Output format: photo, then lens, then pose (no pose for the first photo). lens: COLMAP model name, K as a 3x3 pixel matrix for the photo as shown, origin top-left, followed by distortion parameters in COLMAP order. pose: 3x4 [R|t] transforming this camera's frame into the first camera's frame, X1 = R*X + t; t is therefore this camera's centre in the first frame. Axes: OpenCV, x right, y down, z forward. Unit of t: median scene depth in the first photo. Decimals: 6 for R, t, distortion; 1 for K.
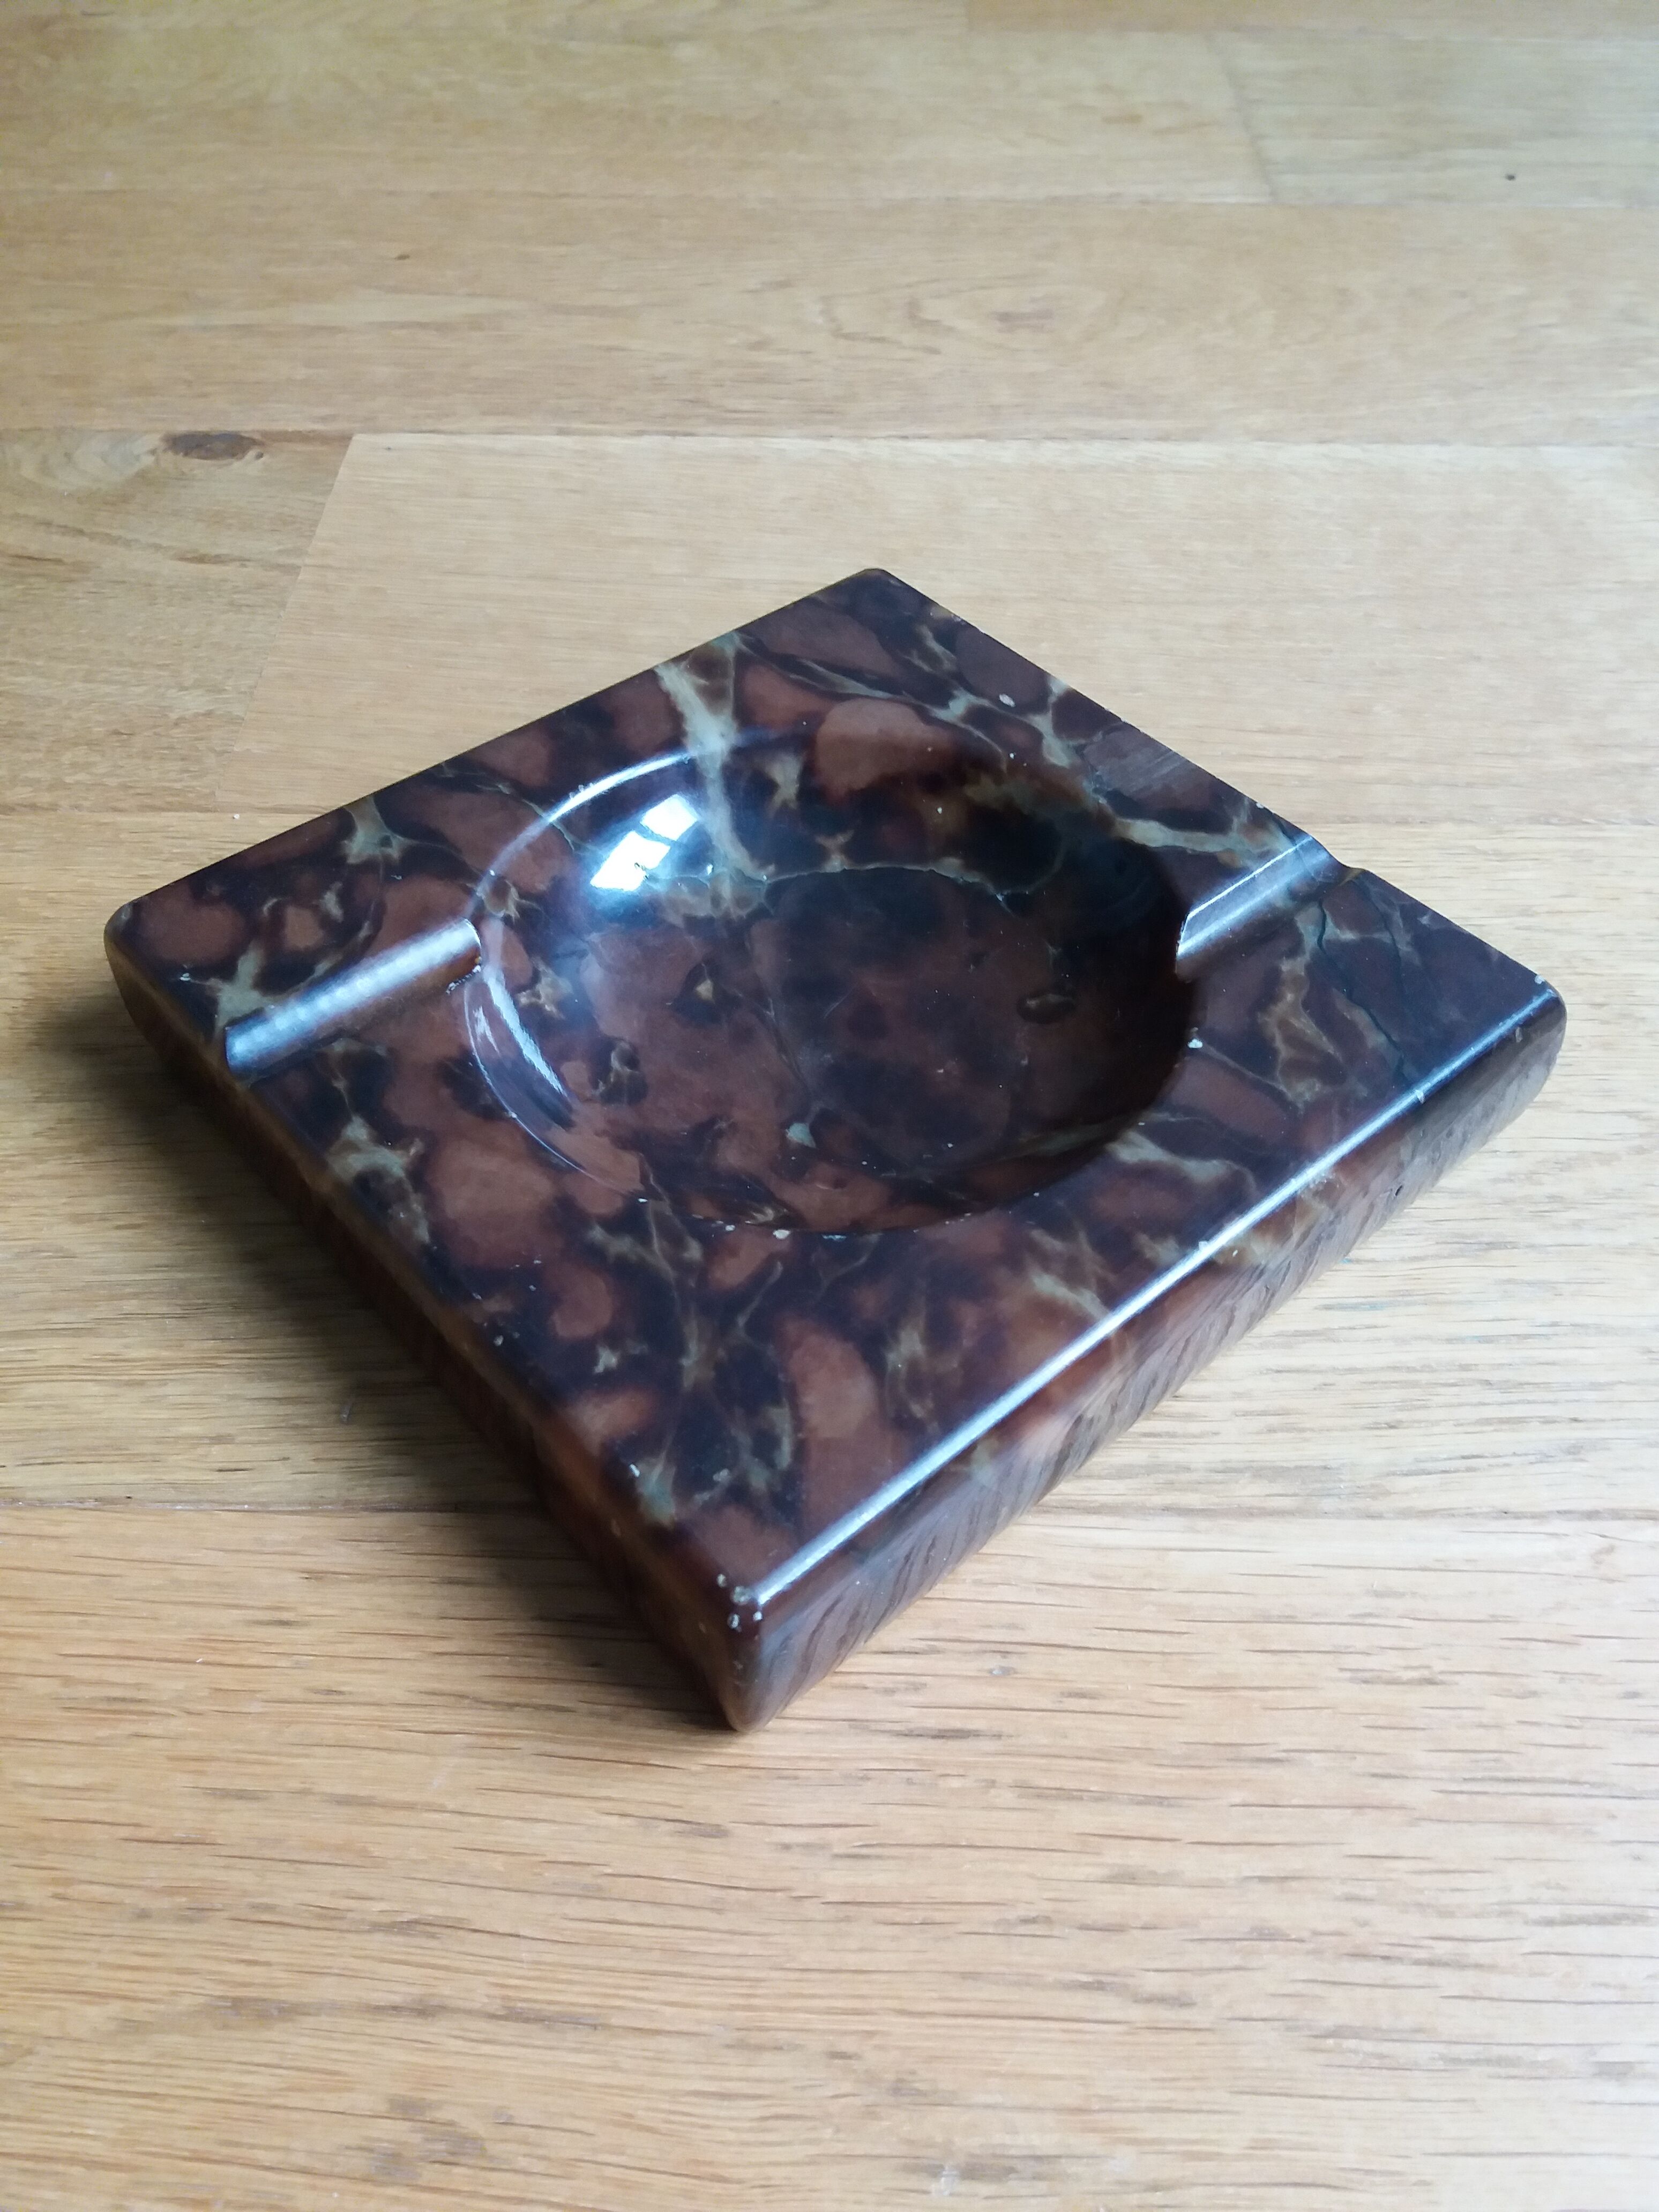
lens RADIAL K [[1827.1, 0, 835.9], [0, 1827.1, 1081.8], [0, 0, 1]] dist [-0.042708, 0.017590]
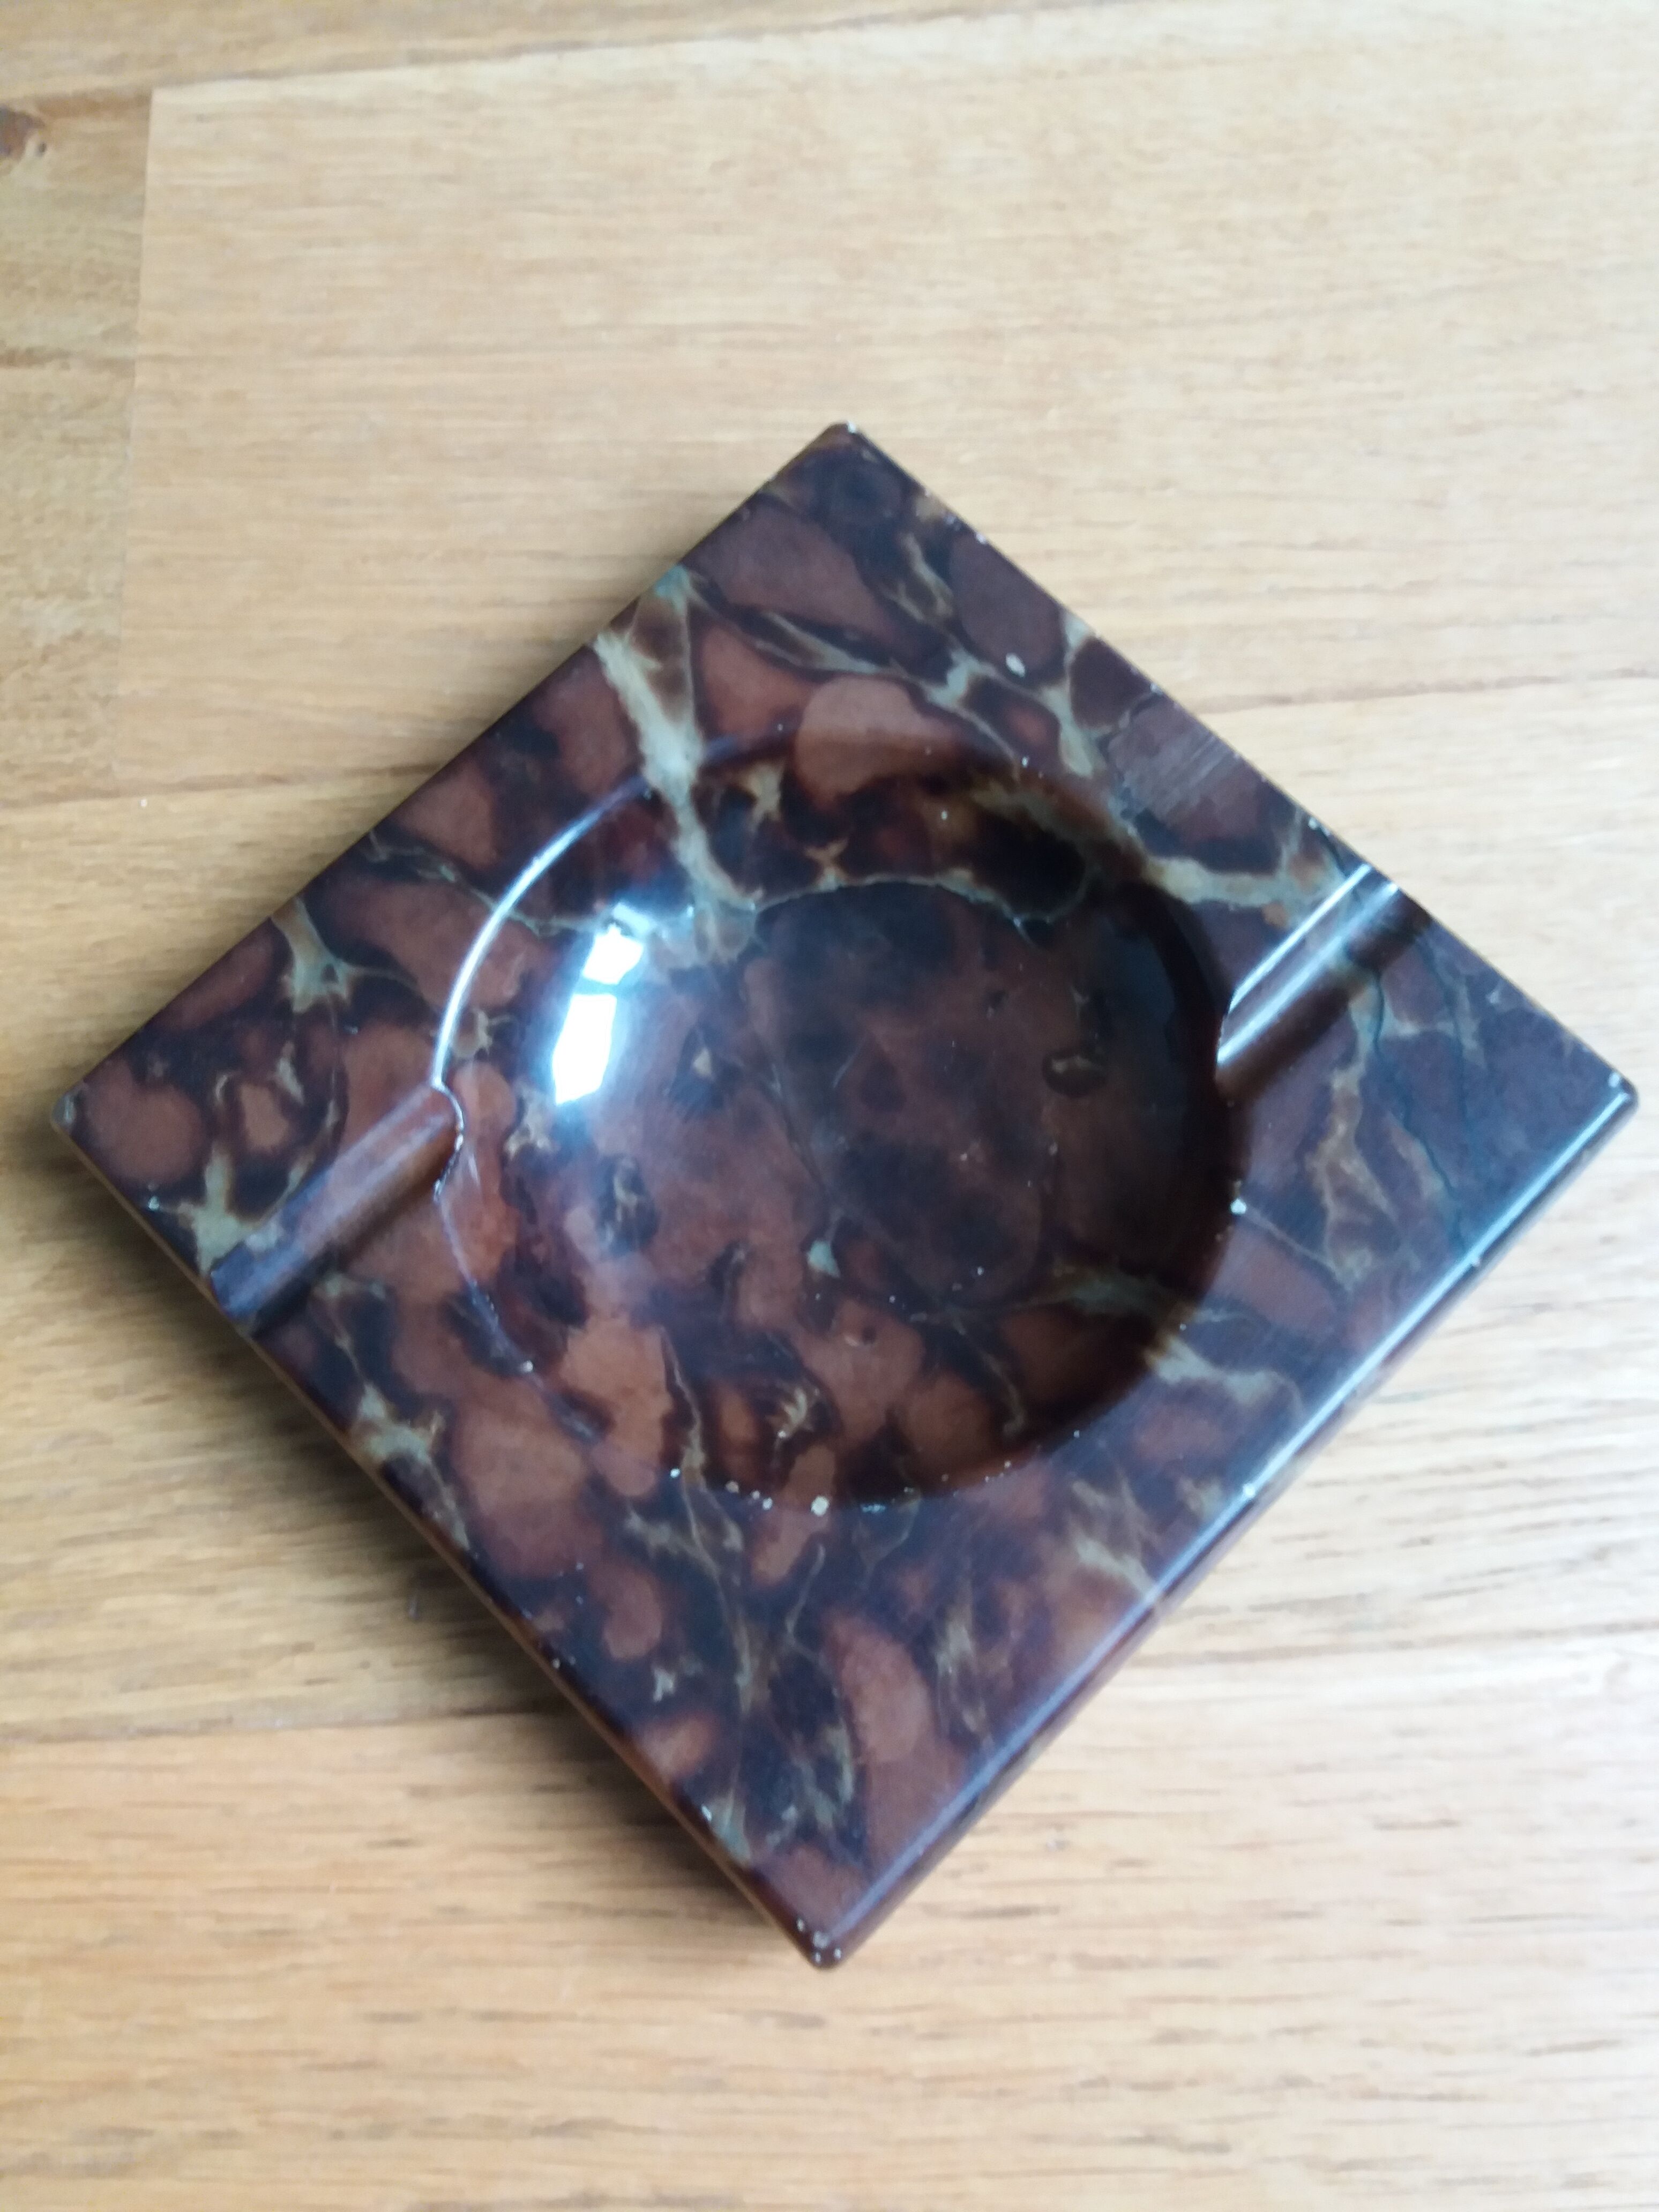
lens RADIAL K [[1827.1, 0, 833.8], [0, 1827.1, 1102.4], [0, 0, 1]] dist [-0.042708, 0.017590]
pose [[0.996387, -0.080684, -0.026520, 0.022664], [0.084022, 0.890868, 0.446425, -0.584216], [-0.012393, -0.447040, 0.894428, 0.222781]]
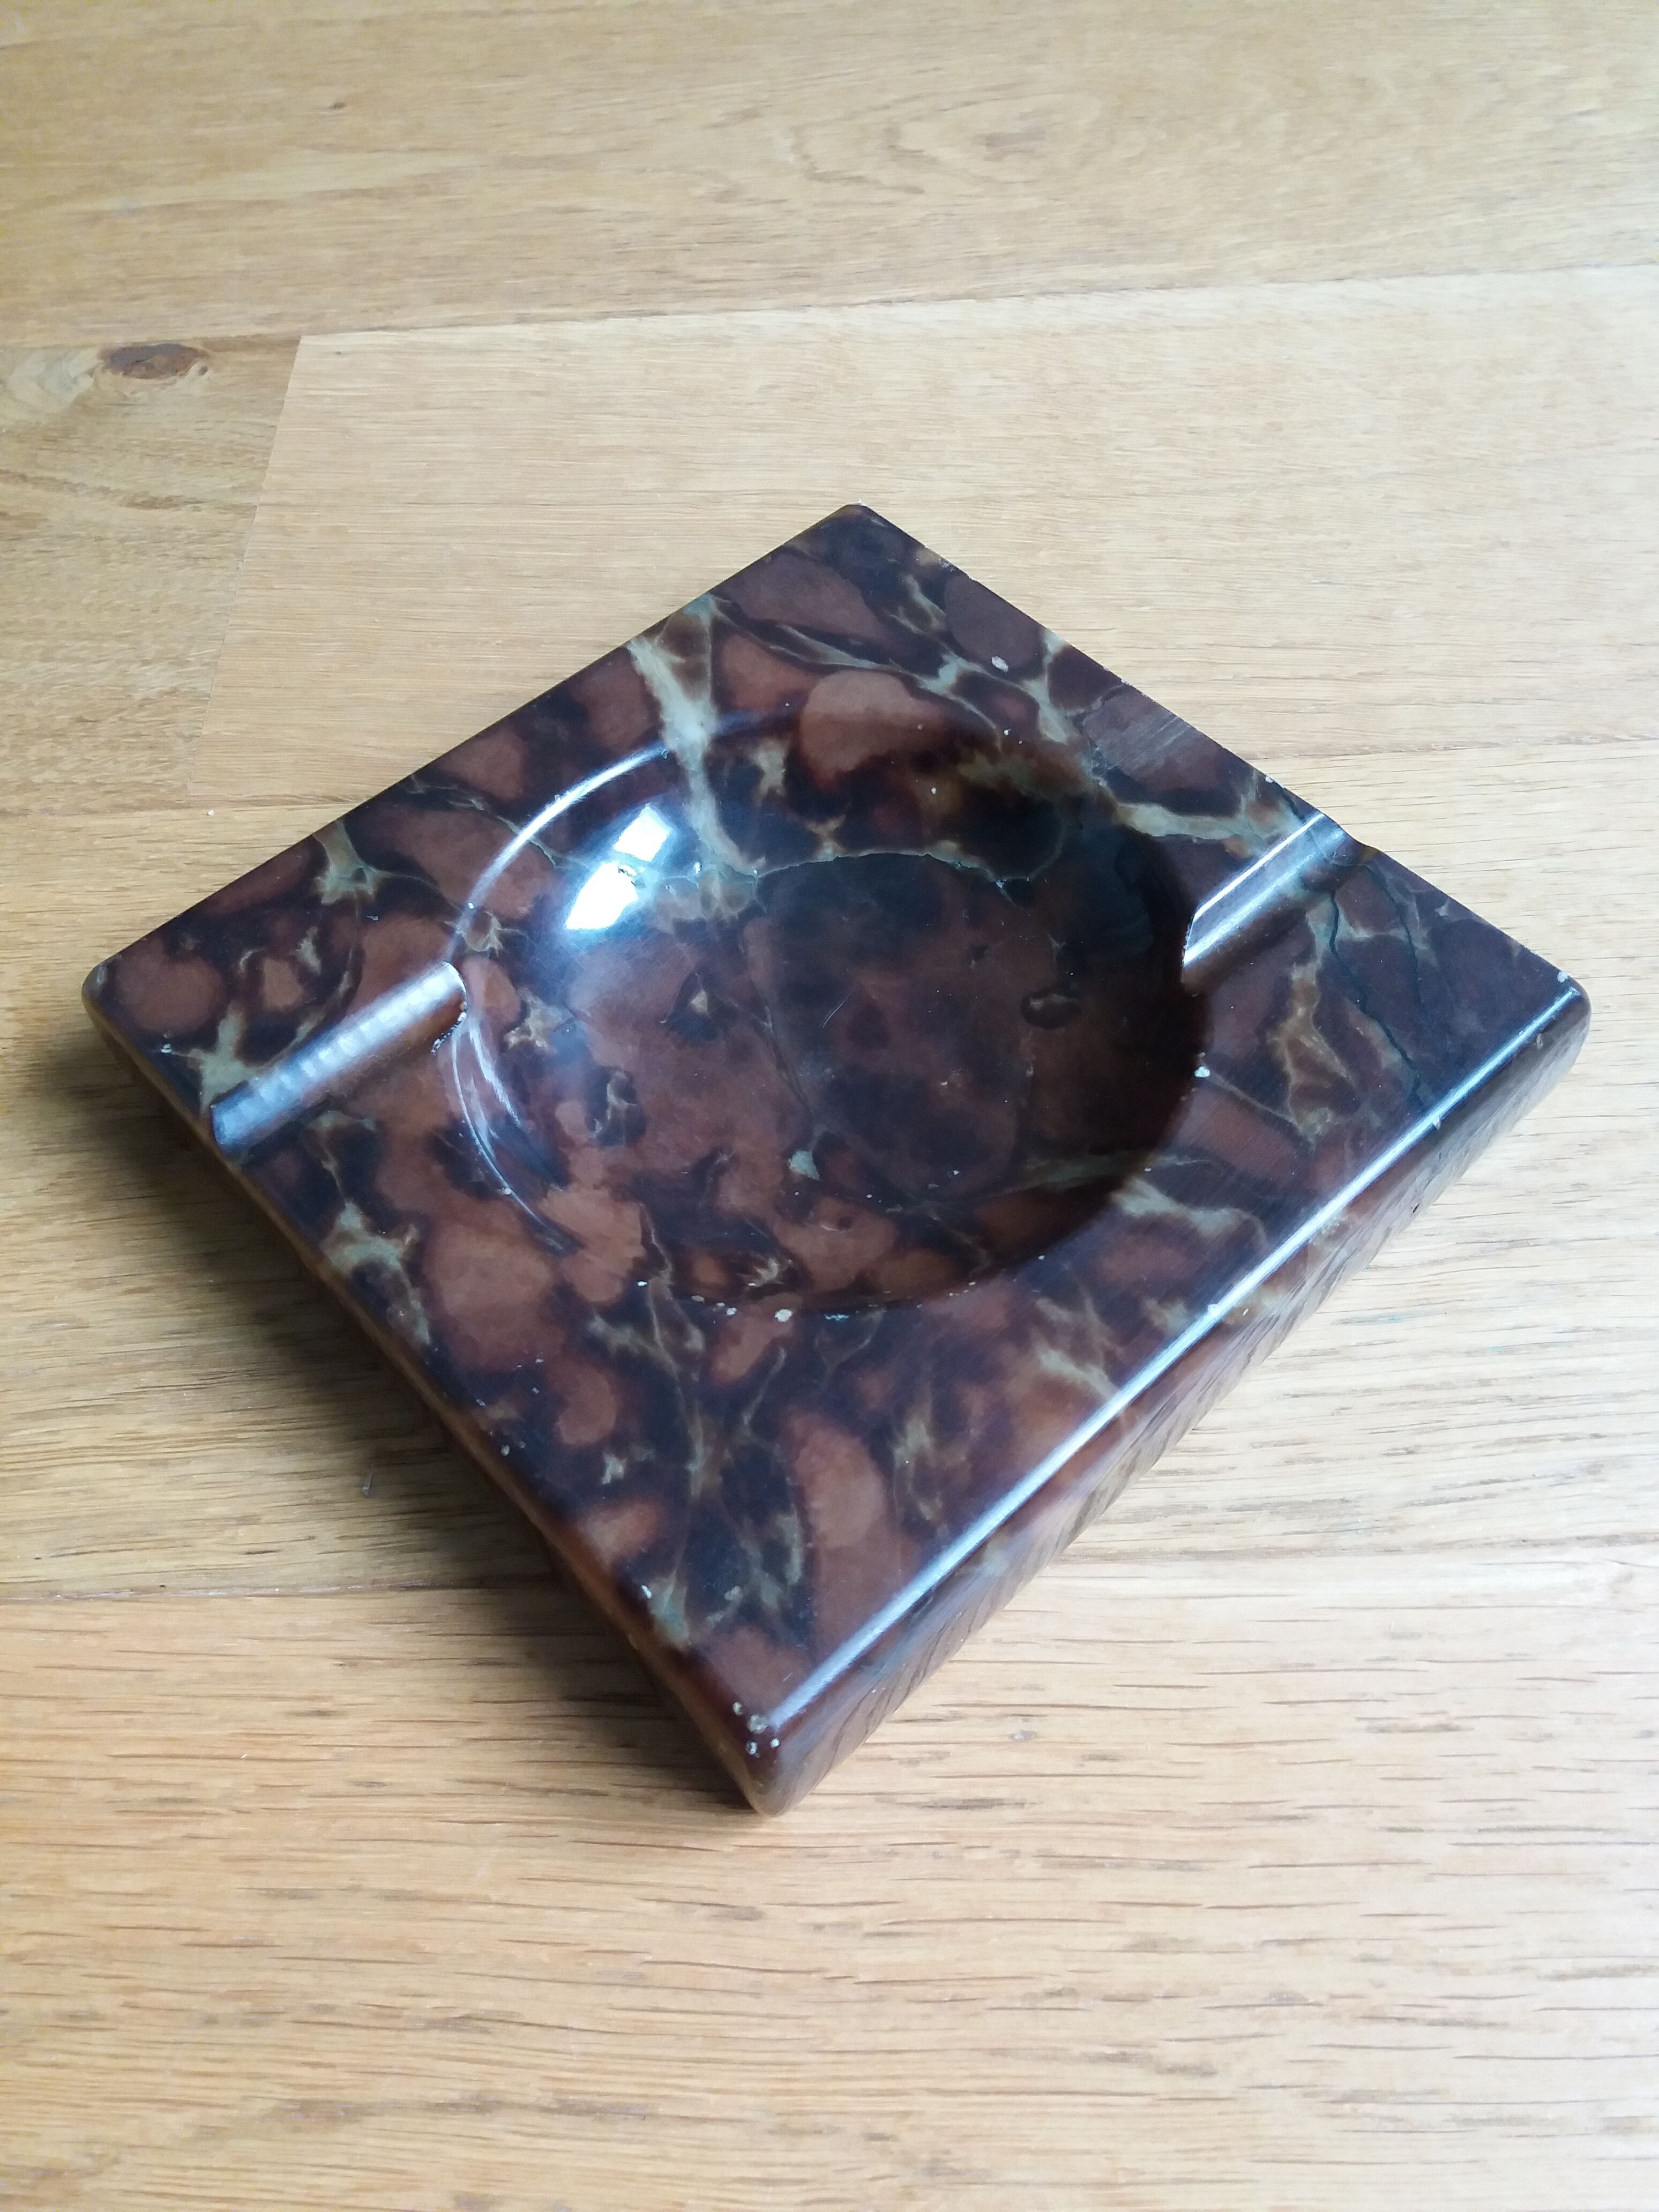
lens RADIAL K [[1827.1, 0, 830.1], [0, 1827.1, 1086.1], [0, 0, 1]] dist [-0.042708, 0.017590]
pose [[0.998285, -0.050412, -0.029762, 0.032293], [0.054228, 0.987838, 0.145722, -0.192092], [0.022054, -0.147086, 0.988878, 0.044259]]
